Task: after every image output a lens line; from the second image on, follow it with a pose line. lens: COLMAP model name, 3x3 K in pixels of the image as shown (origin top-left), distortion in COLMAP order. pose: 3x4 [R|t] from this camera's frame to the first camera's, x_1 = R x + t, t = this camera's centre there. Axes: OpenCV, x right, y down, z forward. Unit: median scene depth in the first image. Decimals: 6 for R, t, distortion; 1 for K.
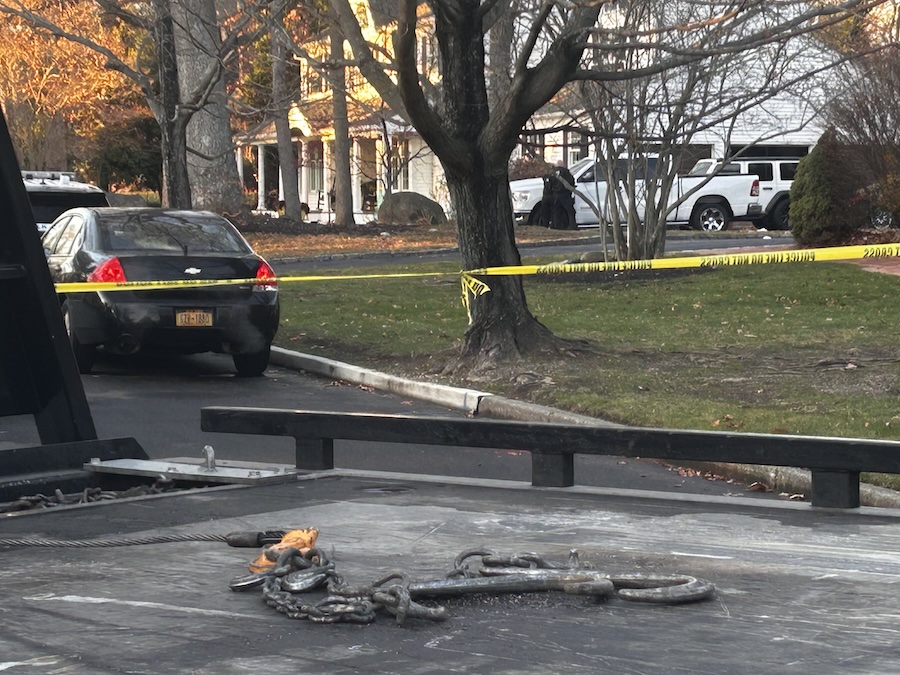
lens RADIAL K [[2560.1, 0, 450.0], [0, 2560.1, 337.5], [0, 0, 1]] dist [0.305601, -0.560788]
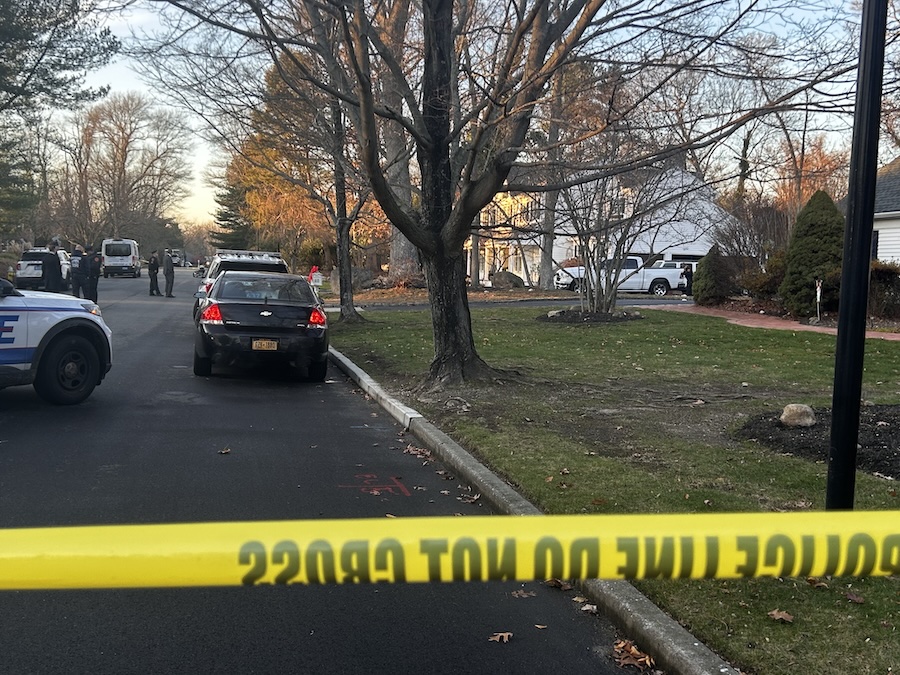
lens RADIAL K [[1024.8, 0, 413.4], [0, 1024.8, 337.0], [0, 0, 1]] dist [0.072309, -0.016508]
pose [[0.988255, 0.039376, -0.147656, 0.071849], [-0.038402, 0.999218, 0.009441, -0.019445], [0.147912, -0.003660, 0.988994, 0.369030]]
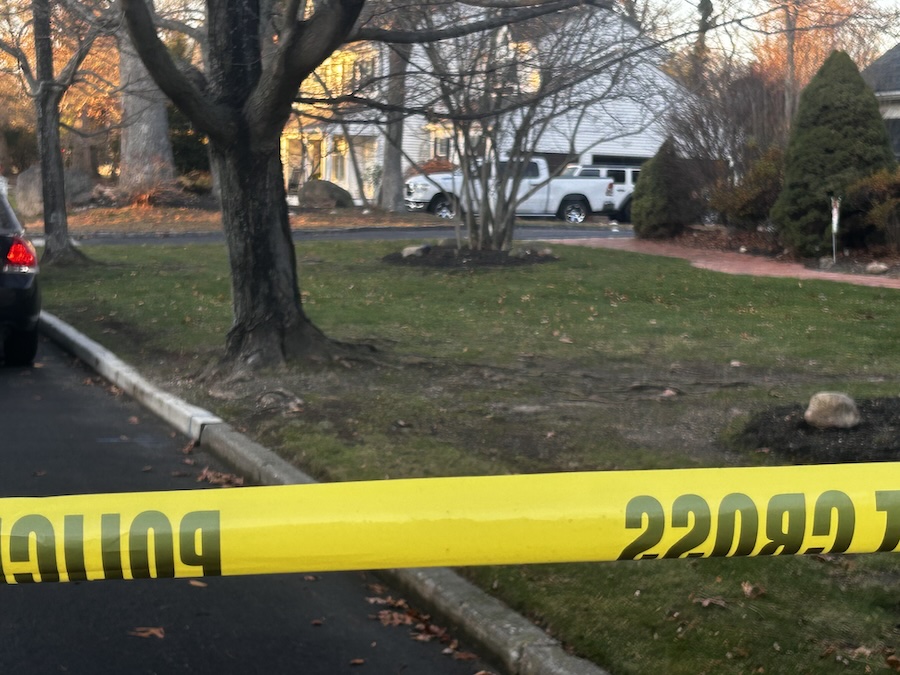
lens RADIAL K [[1740.8, 0, 424.9], [0, 1740.8, 355.8], [0, 0, 1]] dist [0.208427, -0.116778]
pose [[0.999216, 0.038620, 0.008668, 0.059260], [-0.038933, 0.998465, 0.039388, -0.017398], [-0.007134, -0.039694, 0.999186, 0.362539]]
